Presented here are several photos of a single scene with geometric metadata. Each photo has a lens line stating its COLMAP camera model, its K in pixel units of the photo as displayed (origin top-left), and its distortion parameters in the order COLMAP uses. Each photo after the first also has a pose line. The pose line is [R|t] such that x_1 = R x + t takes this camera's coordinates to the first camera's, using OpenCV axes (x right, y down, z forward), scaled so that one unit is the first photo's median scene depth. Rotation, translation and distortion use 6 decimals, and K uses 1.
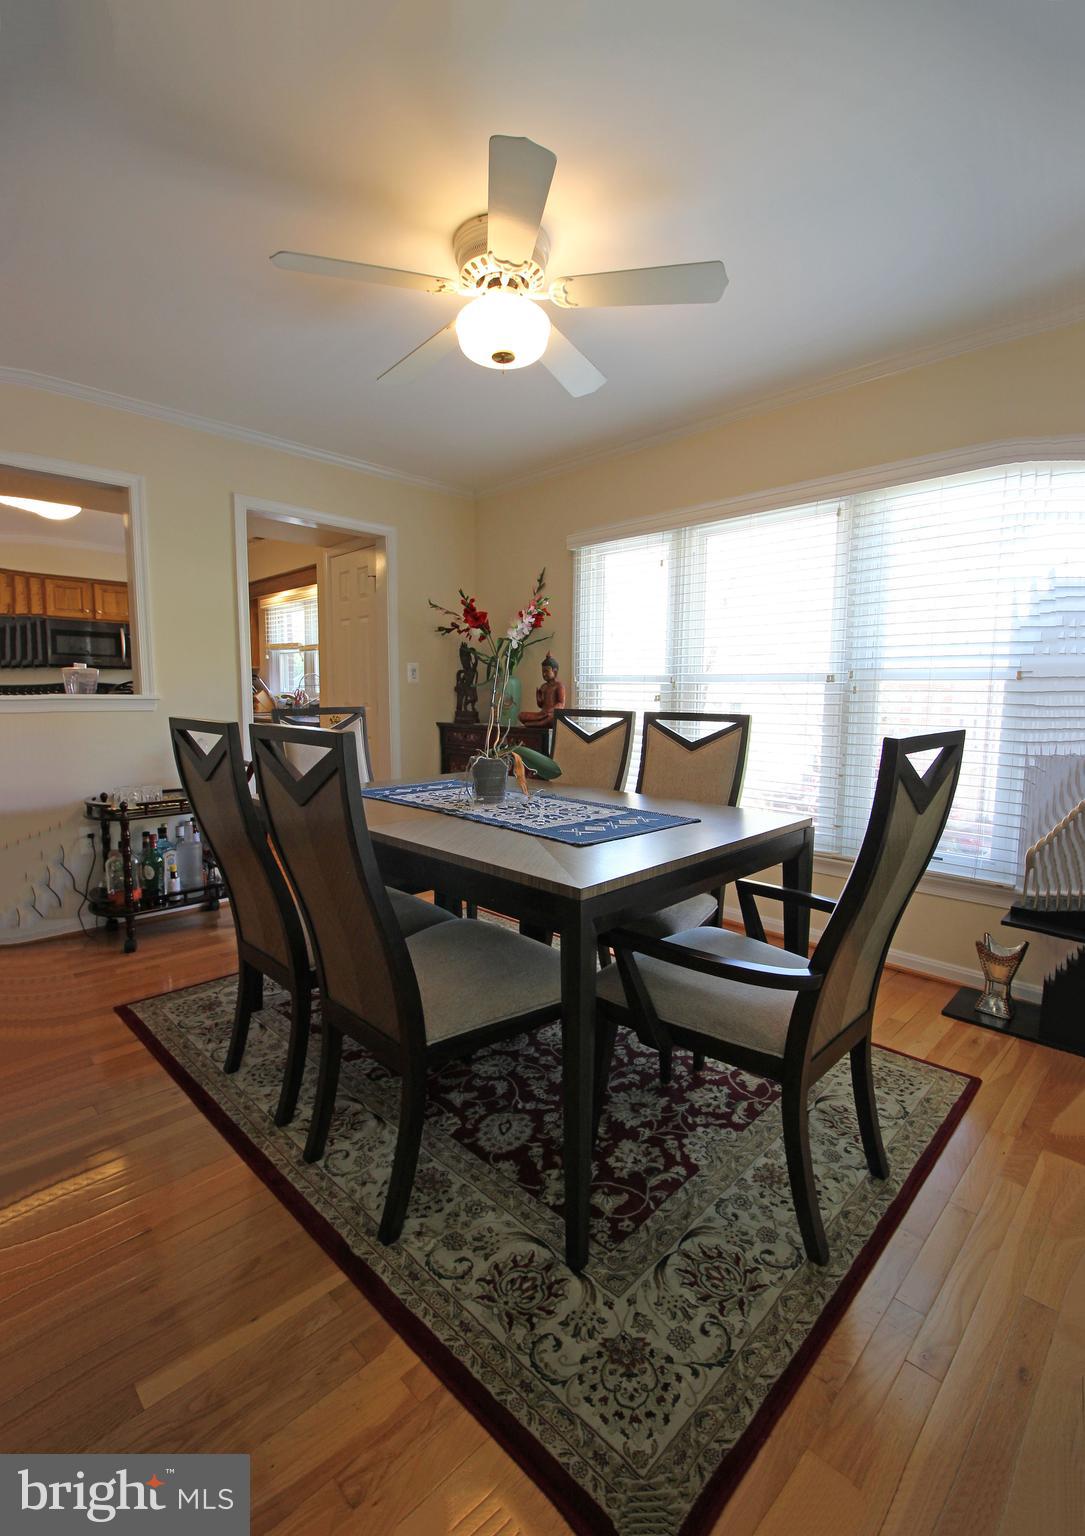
lens RADIAL K [[682.0, 0, 544.1], [0, 682.0, 756.7], [0, 0, 1]] dist [-0.002726, -0.000301]
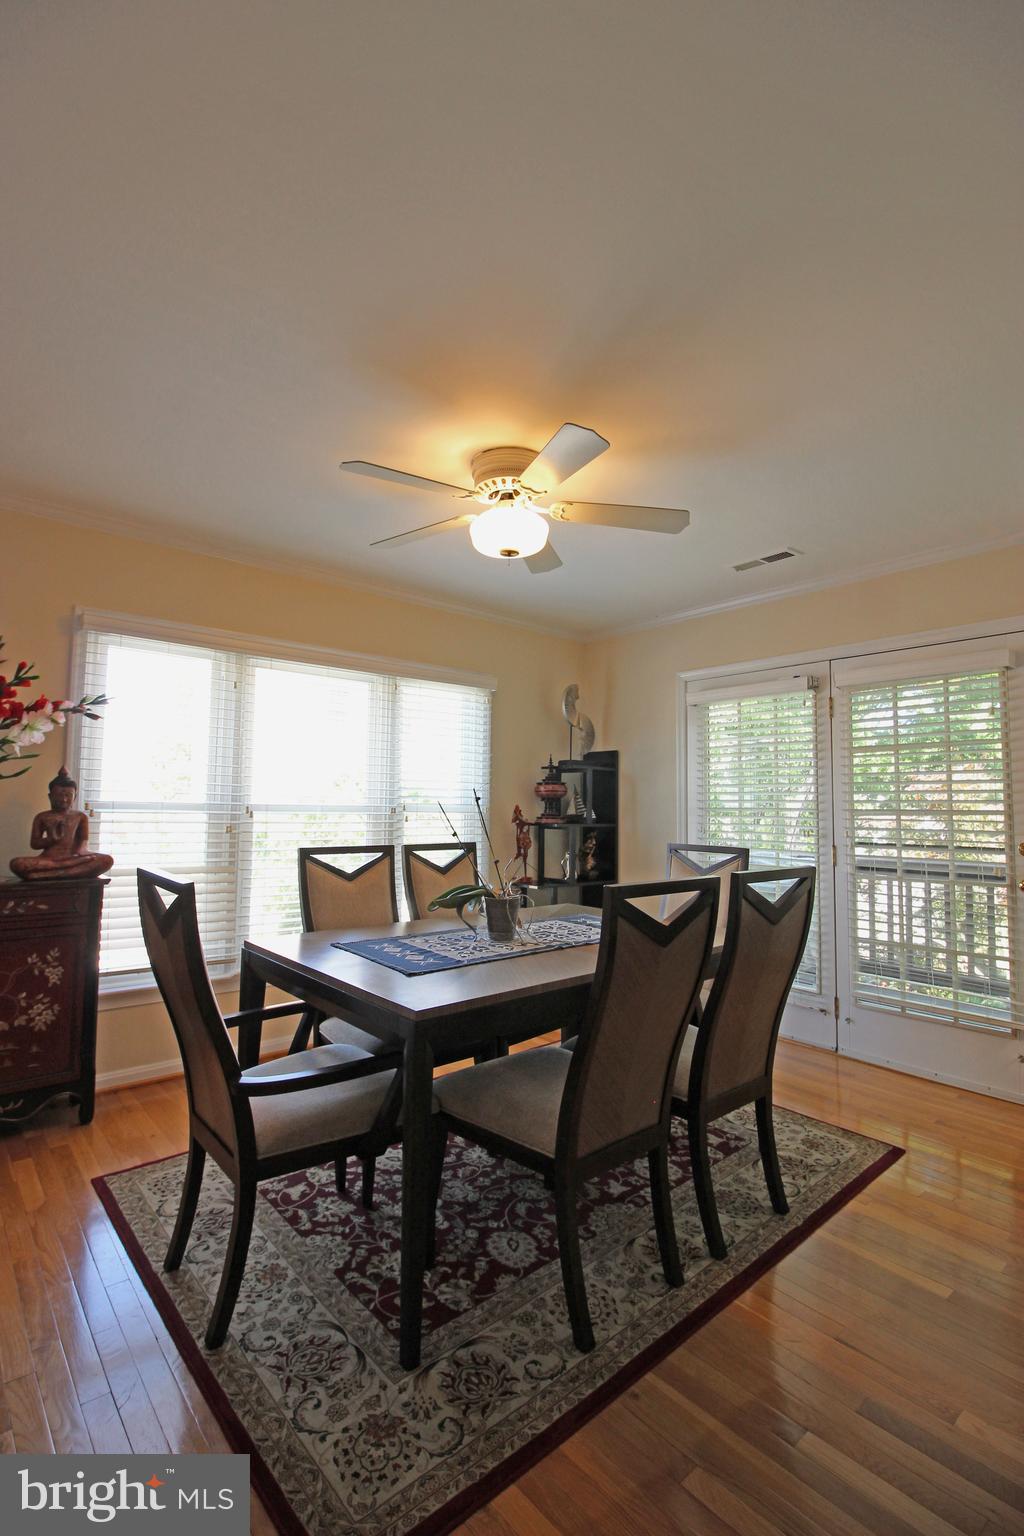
lens RADIAL K [[707.5, 0, 515.5], [0, 707.5, 772.5], [0, 0, 1]] dist [-0.004949, 0.000641]
pose [[0.067095, 0.055629, 0.996195, -1.052819], [0.084907, 0.994504, -0.061253, -0.106167], [-0.994127, 0.088693, 0.062003, 0.802017]]
